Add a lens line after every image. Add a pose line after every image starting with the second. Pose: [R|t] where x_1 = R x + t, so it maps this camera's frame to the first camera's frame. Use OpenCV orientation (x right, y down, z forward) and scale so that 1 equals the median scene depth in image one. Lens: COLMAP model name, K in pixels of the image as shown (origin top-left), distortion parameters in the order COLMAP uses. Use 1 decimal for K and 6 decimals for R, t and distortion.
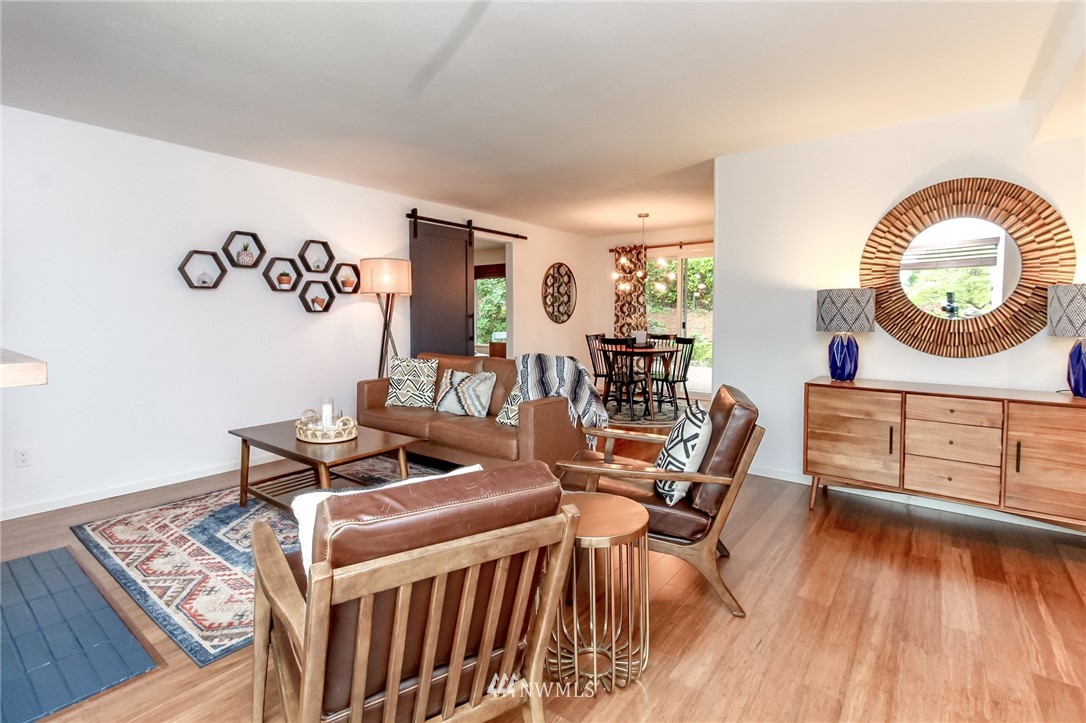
lens RADIAL K [[498.6, 0, 553.7], [0, 498.6, 316.5], [0, 0, 1]] dist [0.004249, -0.004646]
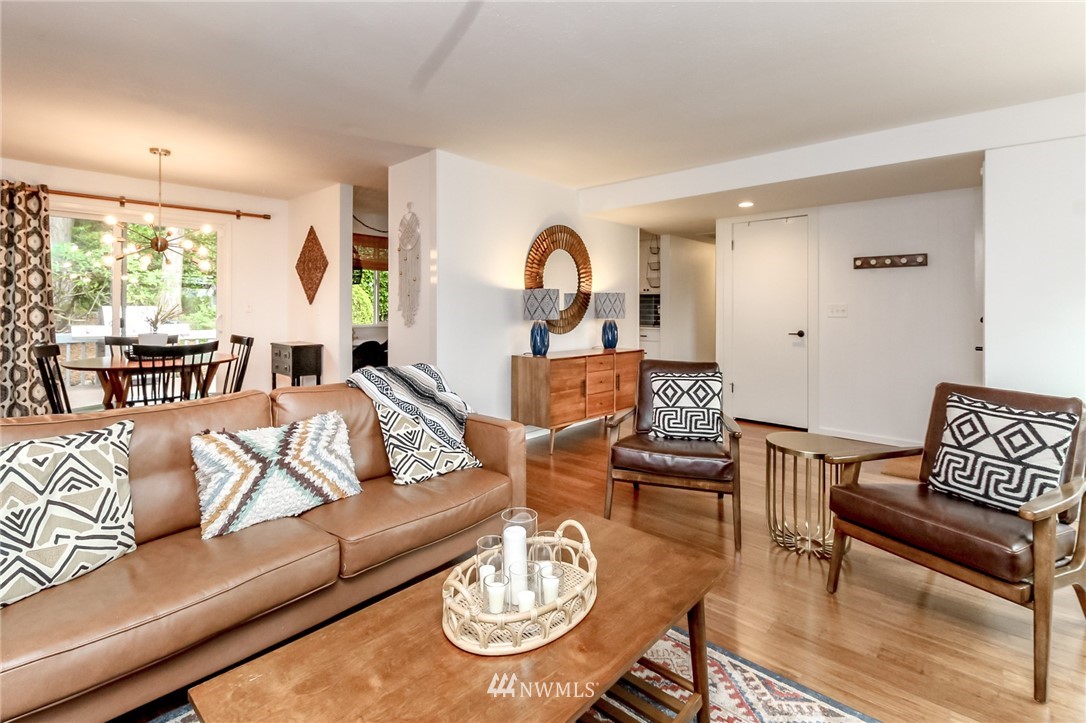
lens RADIAL K [[489.6, 0, 553.1], [0, 489.6, 309.4], [0, 0, 1]] dist [-0.016035, -0.001508]
pose [[0.046091, 0.003059, 0.998933, -0.628999], [0.002128, 0.999993, -0.003160, 0.003178], [-0.998935, 0.002272, 0.046084, 0.715843]]
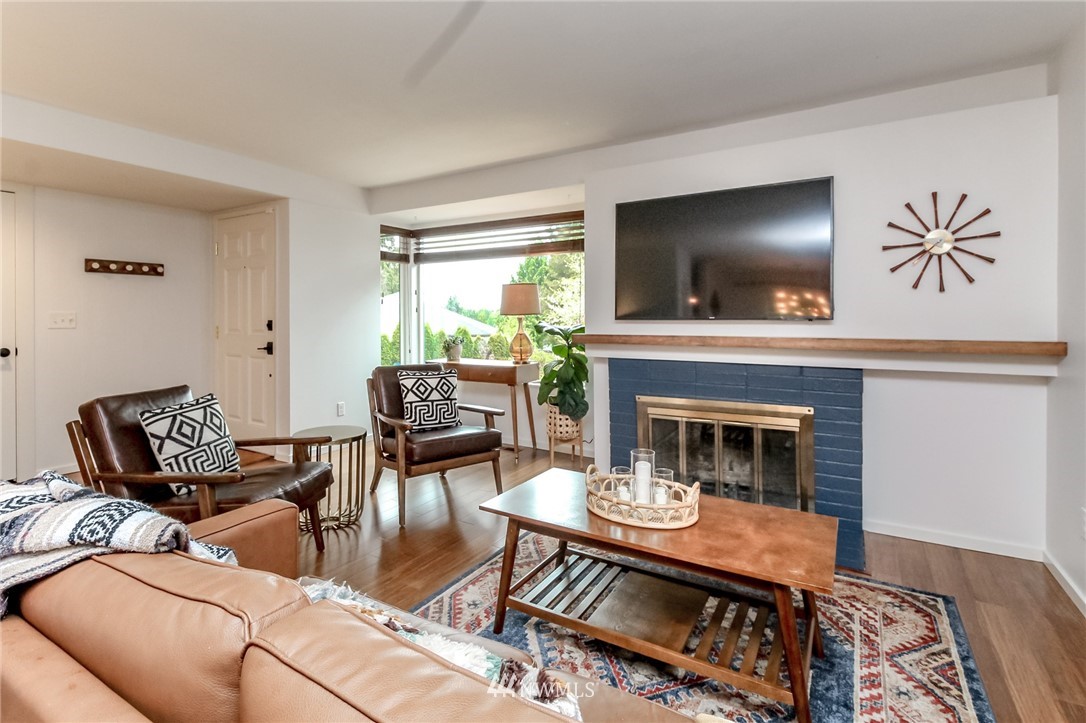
lens RADIAL K [[498.6, 0, 524.7], [0, 498.6, 317.8], [0, 0, 1]] dist [0.004249, -0.004646]
pose [[-0.989679, 0.001759, -0.143292, -0.164230], [0.001609, 0.999998, 0.001161, -0.000995], [0.143294, 0.000918, -0.989680, 1.207014]]
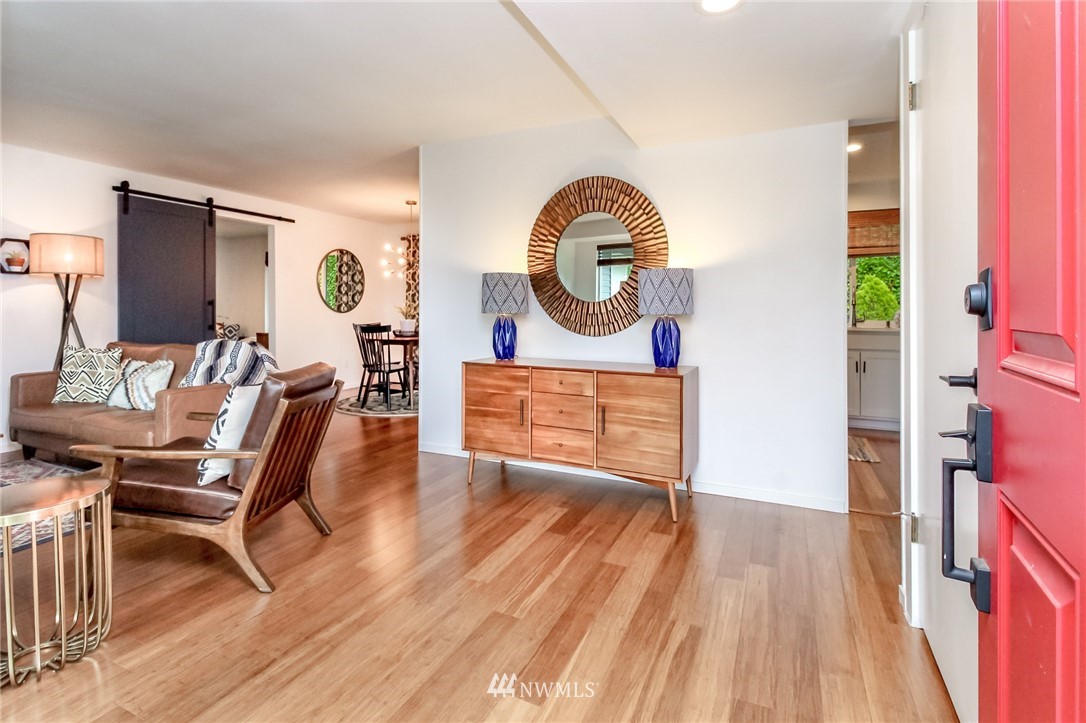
lens RADIAL K [[498.6, 0, 552.2], [0, 498.6, 303.0], [0, 0, 1]] dist [0.004249, -0.004646]
pose [[0.974280, 0.006506, 0.225246, 0.353558], [-0.002383, 0.999825, -0.018573, 0.022213], [-0.225327, 0.017559, 0.974125, -0.049530]]
